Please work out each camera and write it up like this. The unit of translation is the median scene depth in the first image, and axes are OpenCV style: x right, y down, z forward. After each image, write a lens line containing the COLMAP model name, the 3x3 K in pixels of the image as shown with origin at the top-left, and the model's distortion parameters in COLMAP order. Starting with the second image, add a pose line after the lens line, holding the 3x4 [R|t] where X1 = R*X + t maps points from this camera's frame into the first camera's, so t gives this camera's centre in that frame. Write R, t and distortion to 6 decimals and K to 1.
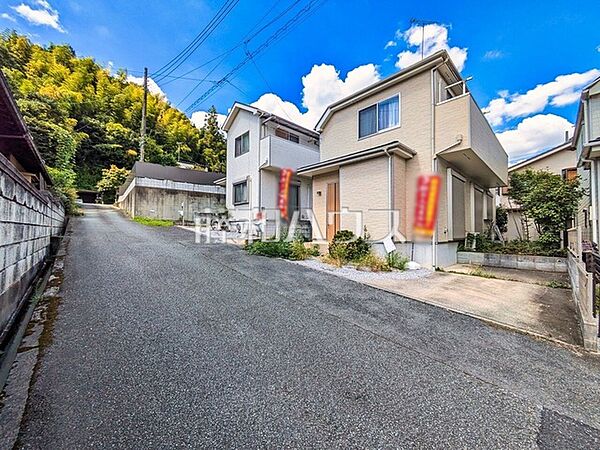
lens RADIAL K [[237.6, 0, 298.9], [0, 237.6, 225.8], [0, 0, 1]] dist [0.001082, 0.000554]
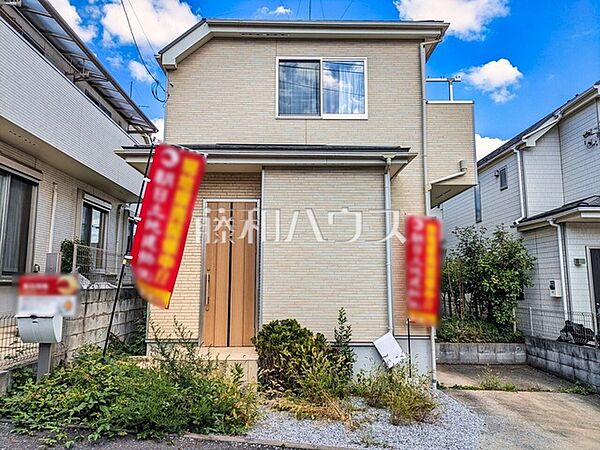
lens RADIAL K [[446.0, 0, 300.0], [0, 446.0, 225.0], [0, 0, 1]] dist [0.043096, -0.001876]
pose [[0.667948, 0.093532, 0.738307, -0.399708], [-0.014345, 0.993505, -0.112883, -0.060525], [-0.744070, 0.064809, 0.664951, 0.451587]]
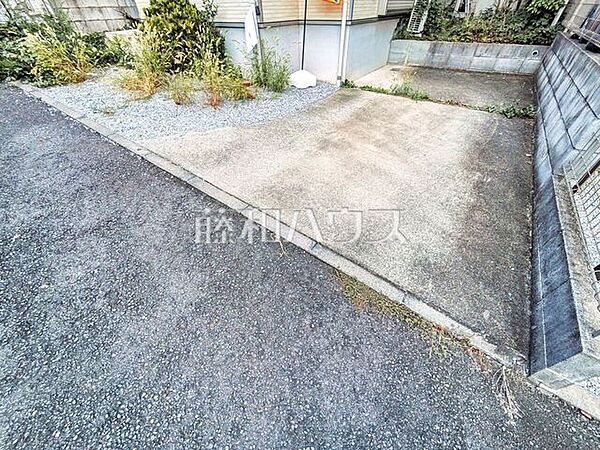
lens RADIAL K [[237.6, 0, 298.9], [0, 237.6, 225.8], [0, 0, 1]] dist [0.001082, 0.000554]
pose [[0.974362, -0.168551, 0.149030, 0.297835], [0.016987, 0.715615, 0.698288, 0.025092], [-0.224345, -0.677853, 0.700131, 0.354881]]
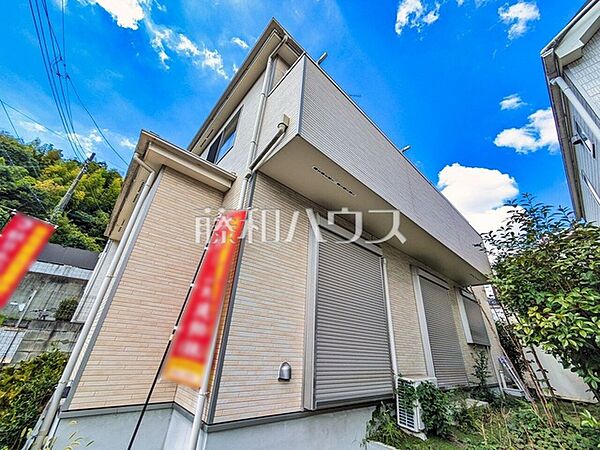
lens RADIAL K [[237.6, 0, 298.9], [0, 237.6, 225.8], [0, 0, 1]] dist [0.001082, 0.000554]
pose [[0.998323, 0.037860, -0.043798, 0.609744], [-0.053088, 0.900452, -0.431703, -0.020561], [0.023094, 0.433304, 0.900952, 0.584025]]
